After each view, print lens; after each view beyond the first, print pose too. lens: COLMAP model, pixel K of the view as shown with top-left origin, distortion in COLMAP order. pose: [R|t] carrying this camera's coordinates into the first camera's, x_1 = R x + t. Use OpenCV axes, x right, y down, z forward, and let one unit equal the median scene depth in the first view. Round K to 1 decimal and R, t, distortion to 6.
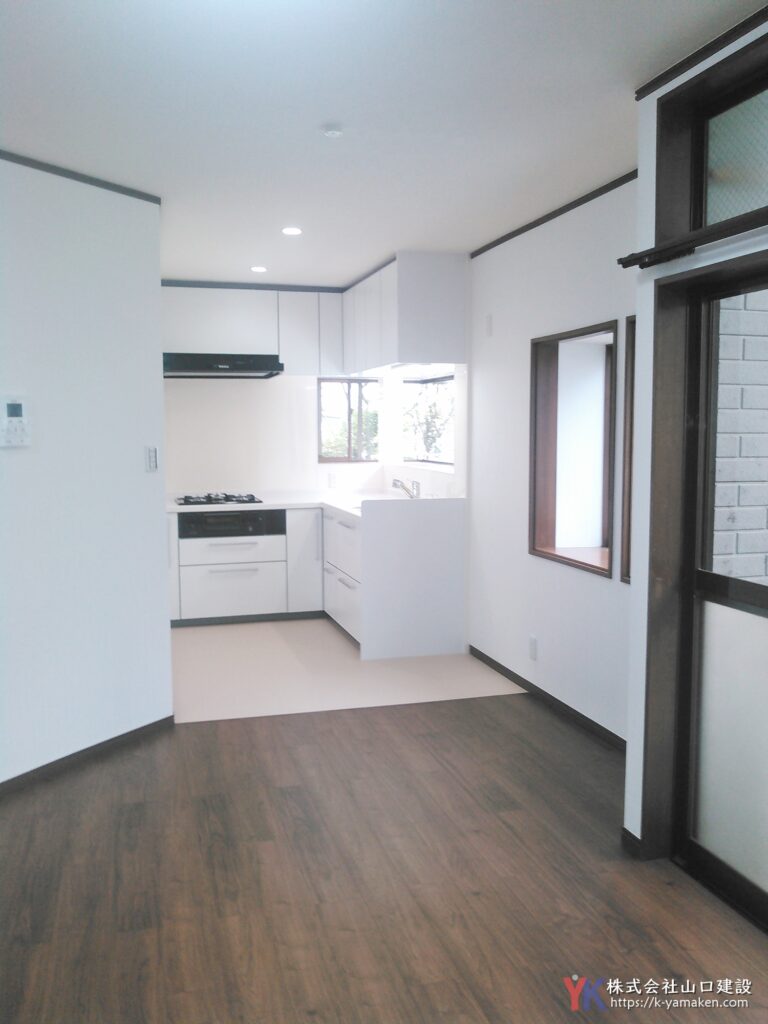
lens RADIAL K [[913.8, 0, 376.6], [0, 913.8, 508.6], [0, 0, 1]] dist [-0.005809, -0.021892]
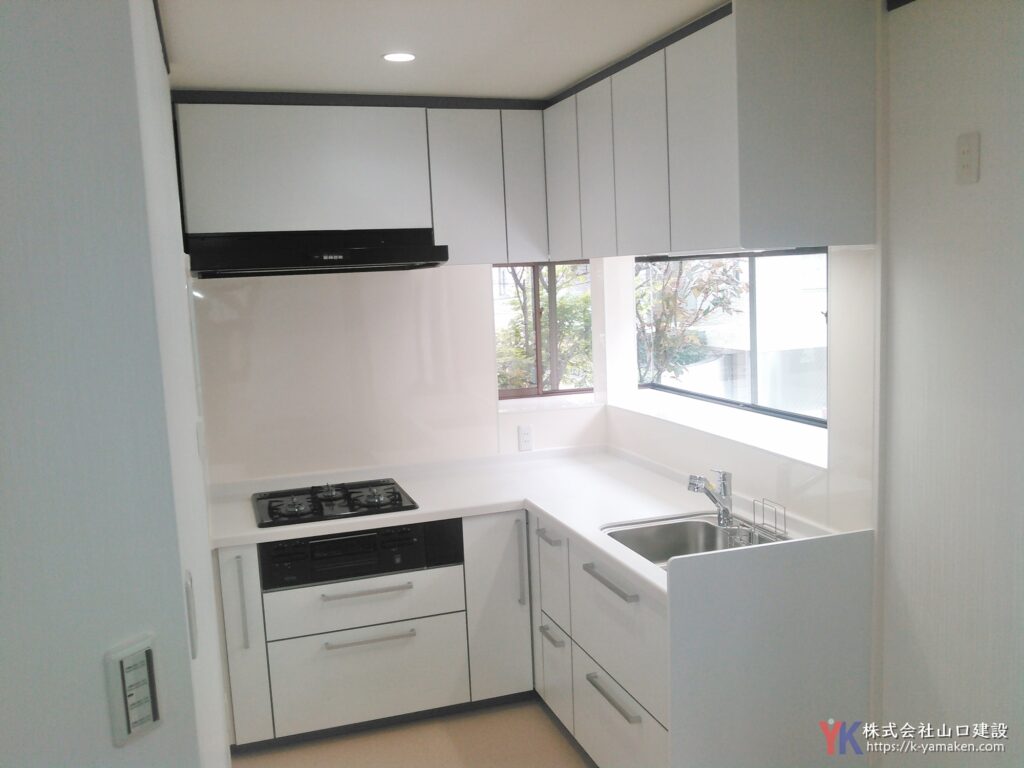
lens RADIAL K [[913.8, 0, 507.5], [0, 913.8, 395.4], [0, 0, 1]] dist [-0.005809, -0.021892]
pose [[0.998082, -0.043155, 0.044394, -0.098216], [0.041279, 0.998249, 0.042360, -0.098153], [-0.046144, -0.040446, 0.998116, 0.491972]]
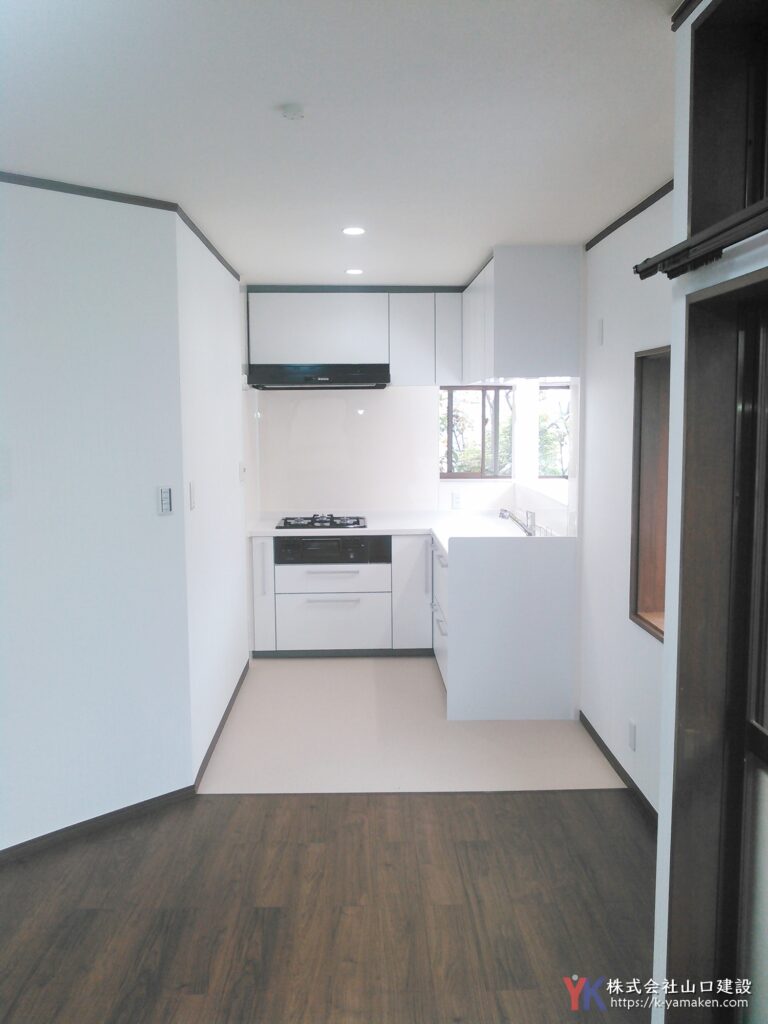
lens RADIAL K [[913.8, 0, 372.3], [0, 913.8, 506.2], [0, 0, 1]] dist [-0.005809, -0.021892]
pose [[0.968173, 0.023998, -0.249128, 0.113005], [-0.020494, 0.999651, 0.016649, -0.045348], [0.249441, -0.011013, 0.968327, 0.128355]]
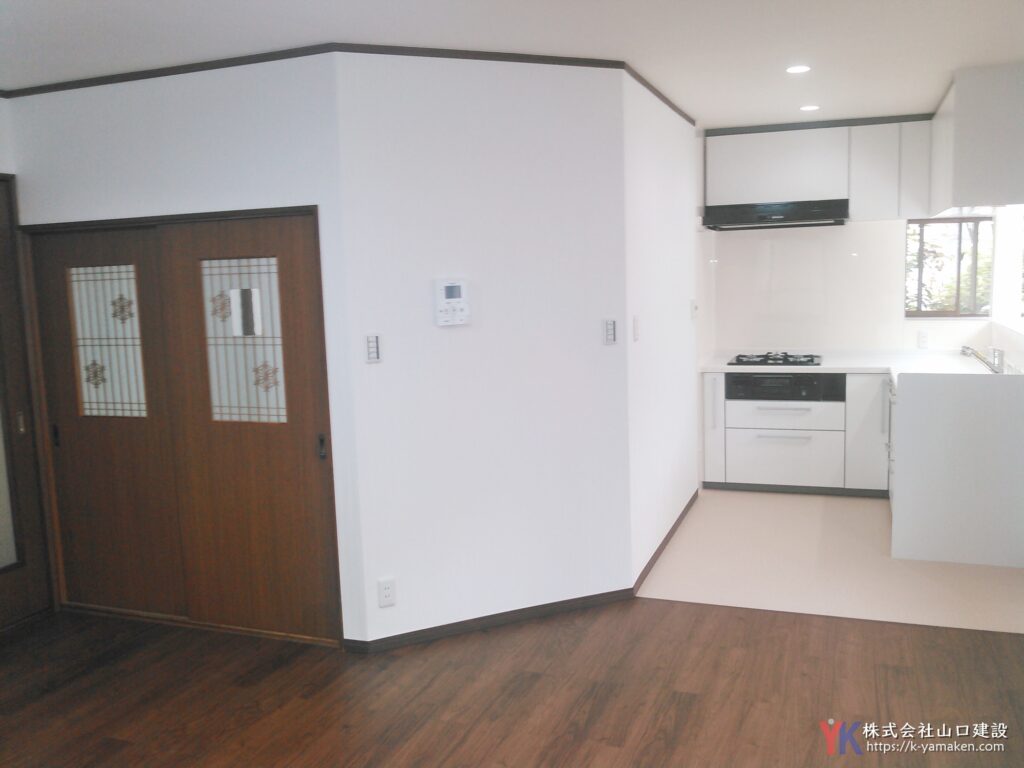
lens RADIAL K [[913.8, 0, 505.6], [0, 913.8, 391.3], [0, 0, 1]] dist [-0.005809, -0.021892]
pose [[0.807966, 0.057432, -0.586423, 0.165576], [-0.022954, 0.997551, 0.066070, -0.035304], [0.588781, -0.039921, 0.807306, 0.086815]]
